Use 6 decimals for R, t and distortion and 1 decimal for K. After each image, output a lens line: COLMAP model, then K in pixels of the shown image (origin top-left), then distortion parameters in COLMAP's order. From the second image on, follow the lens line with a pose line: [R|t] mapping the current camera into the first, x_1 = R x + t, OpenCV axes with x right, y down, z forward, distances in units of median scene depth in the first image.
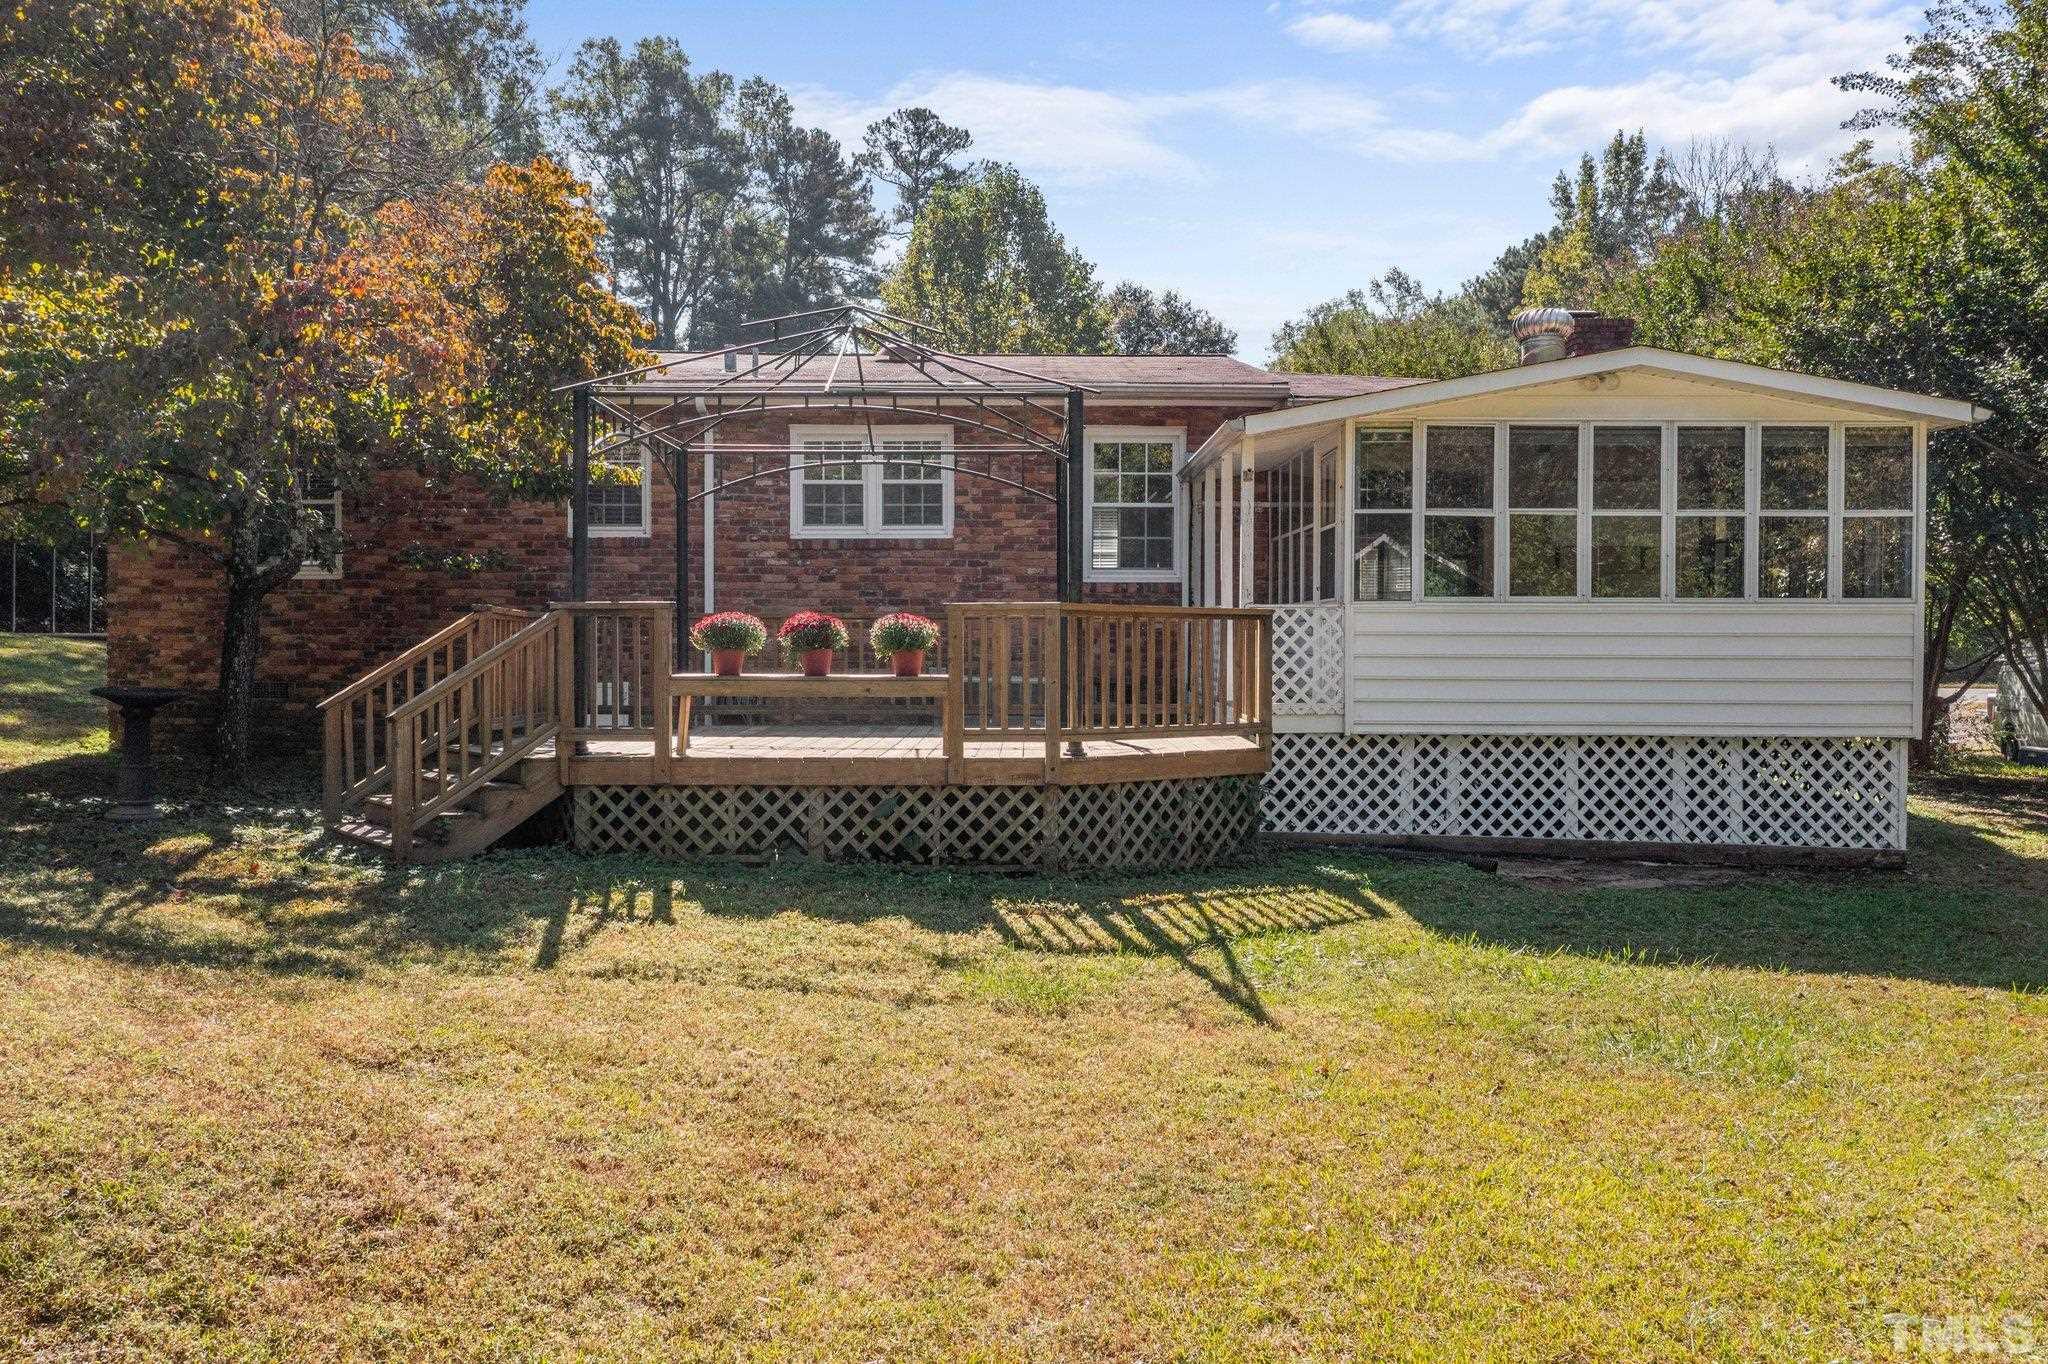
lens RADIAL K [[1633.4, 0, 1024.3], [0, 1633.4, 680.6], [0, 0, 1]] dist [-0.006659, 0.008956]
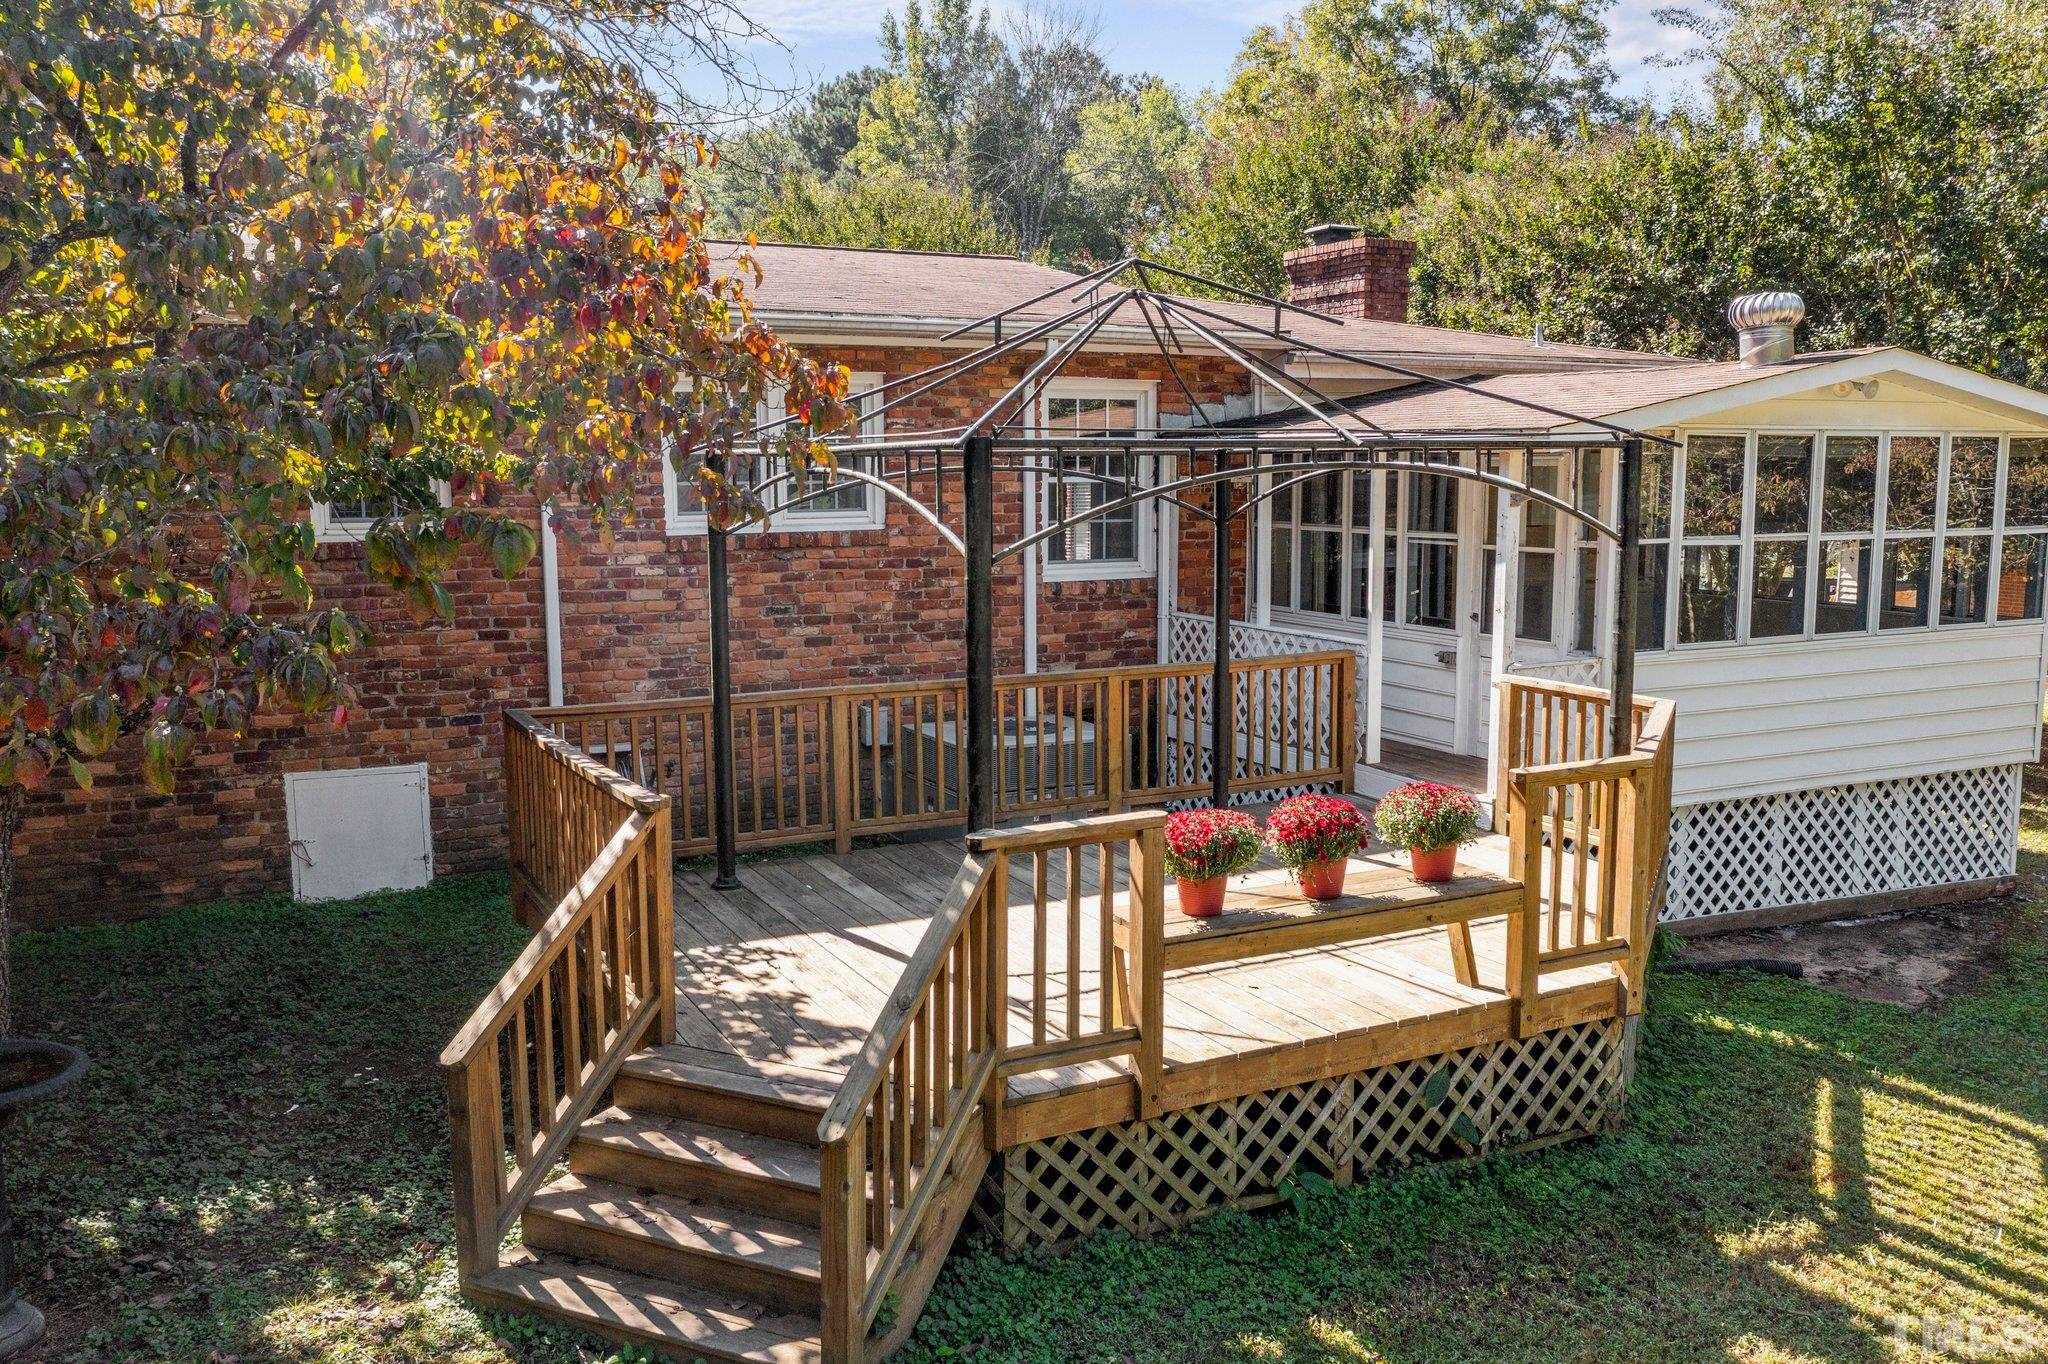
lens RADIAL K [[1633.4, 0, 1024.1], [0, 1633.4, 680.4], [0, 0, 1]] dist [-0.006659, 0.008956]
pose [[0.893972, -0.065257, 0.443346, -0.417657], [0.018531, 0.993877, 0.108925, -0.129511], [-0.447740, -0.089160, 0.889708, 0.412732]]
